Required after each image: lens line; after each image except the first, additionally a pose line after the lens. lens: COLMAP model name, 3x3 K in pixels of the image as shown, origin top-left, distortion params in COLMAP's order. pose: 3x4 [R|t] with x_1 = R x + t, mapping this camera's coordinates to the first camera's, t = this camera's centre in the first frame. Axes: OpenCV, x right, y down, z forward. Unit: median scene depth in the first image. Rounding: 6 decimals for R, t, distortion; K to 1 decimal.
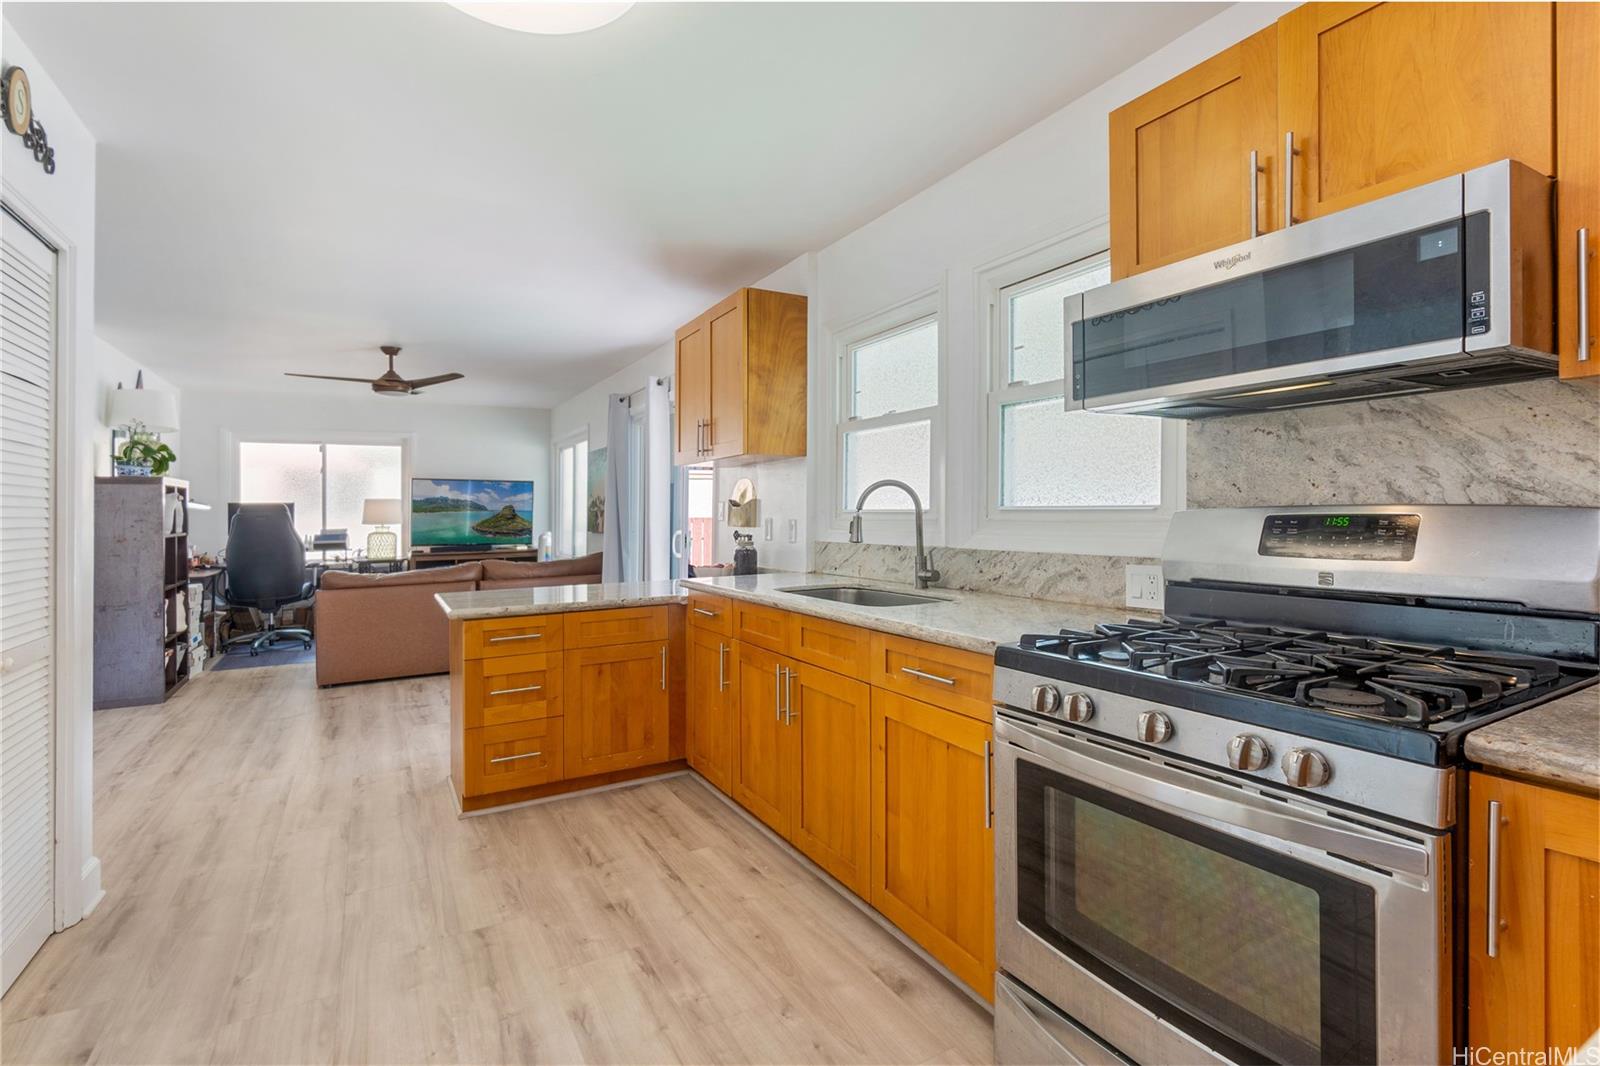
lens RADIAL K [[772.5, 0, 807.2], [0, 772.5, 512.4], [0, 0, 1]] dist [-0.000676, -0.000399]
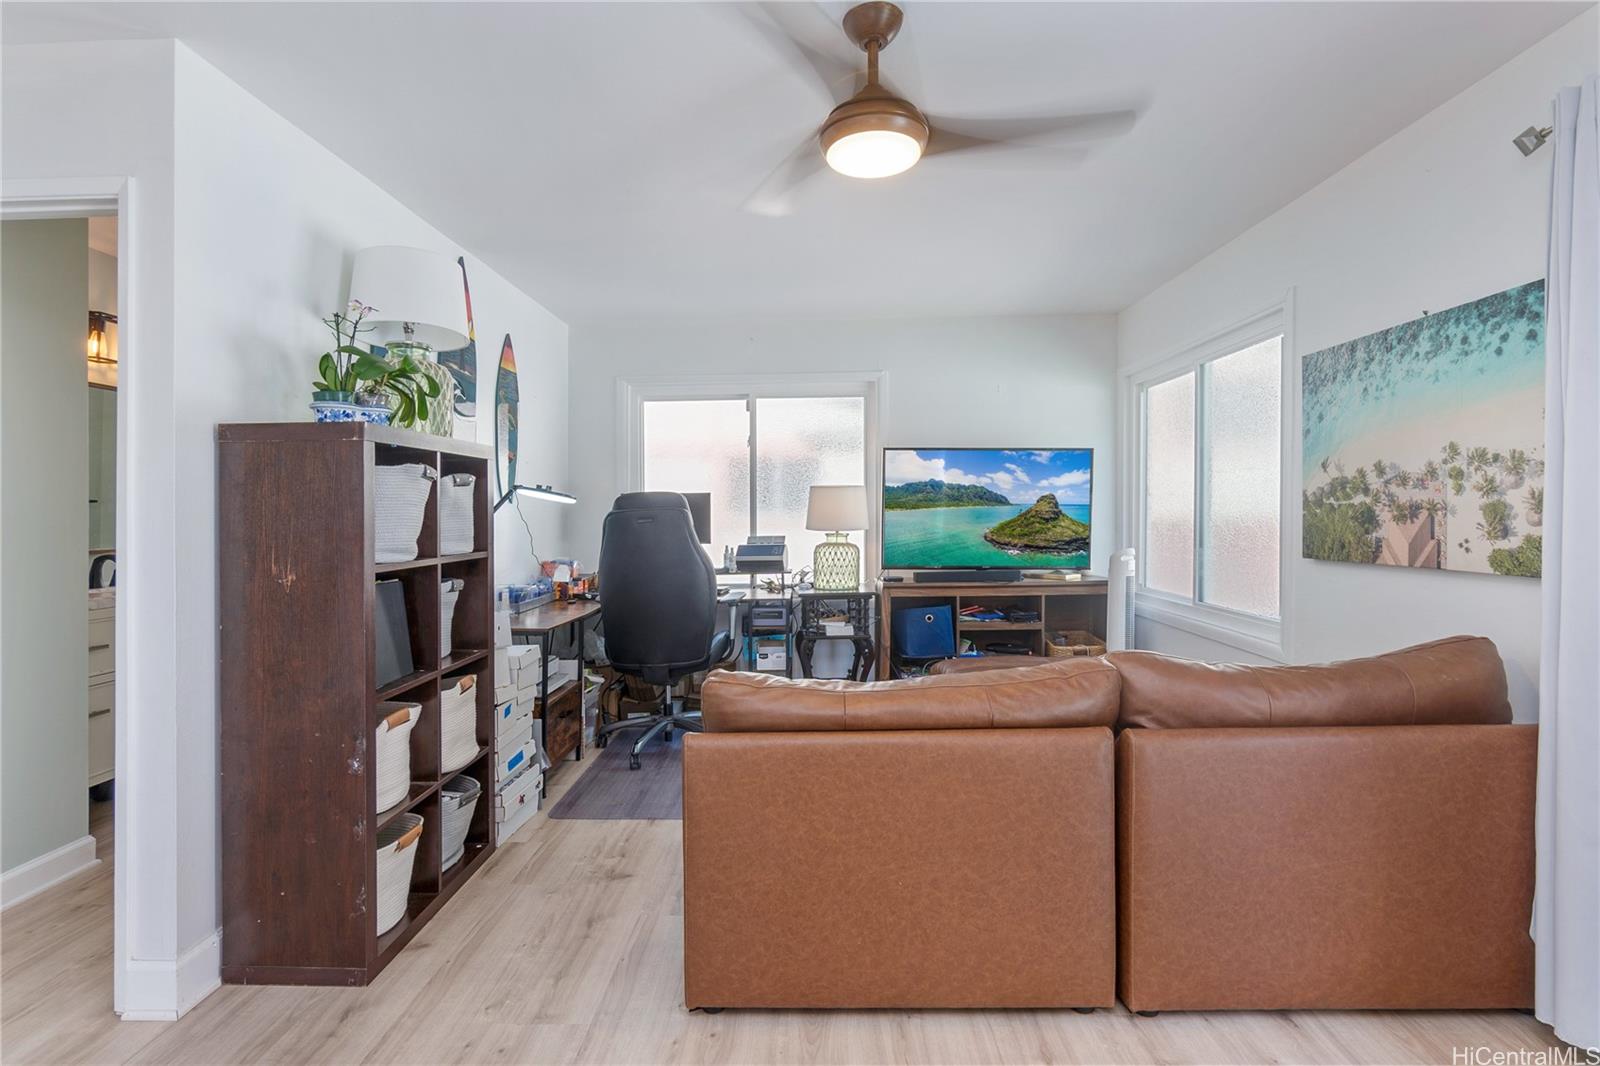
lens RADIAL K [[734.5, 0, 799.9], [0, 734.5, 524.0], [0, 0, 1]] dist [0.000285, 0.000015]
pose [[0.857026, 0.008523, -0.515202, -0.289507], [0.001403, 0.999821, 0.018875, 0.001070], [0.515271, -0.016900, 0.856861, 0.512964]]
